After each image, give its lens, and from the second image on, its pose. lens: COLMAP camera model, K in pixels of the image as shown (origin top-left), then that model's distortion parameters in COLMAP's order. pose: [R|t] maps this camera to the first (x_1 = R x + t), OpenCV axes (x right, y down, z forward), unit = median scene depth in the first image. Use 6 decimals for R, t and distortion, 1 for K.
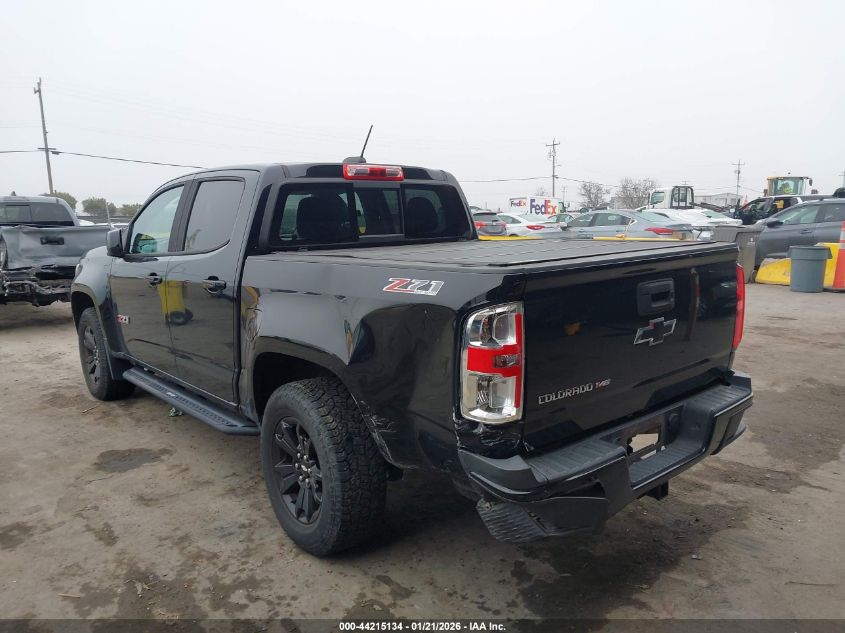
lens RADIAL K [[645.3, 0, 422.5], [0, 645.3, 316.5], [0, 0, 1]] dist [0.067592, -0.071537]
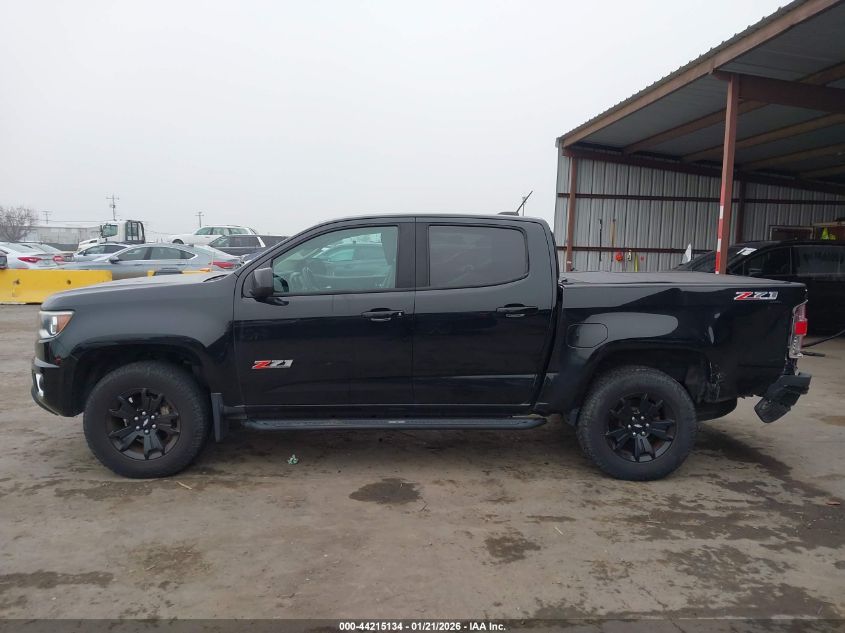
lens RADIAL K [[645.3, 0, 422.5], [0, 645.3, 316.5], [0, 0, 1]] dist [0.067592, -0.071537]
pose [[0.614441, -0.057439, 0.786869, -1.305966], [0.097690, 0.995210, -0.003636, -0.045693], [-0.782891, 0.079104, 0.617109, 0.357508]]
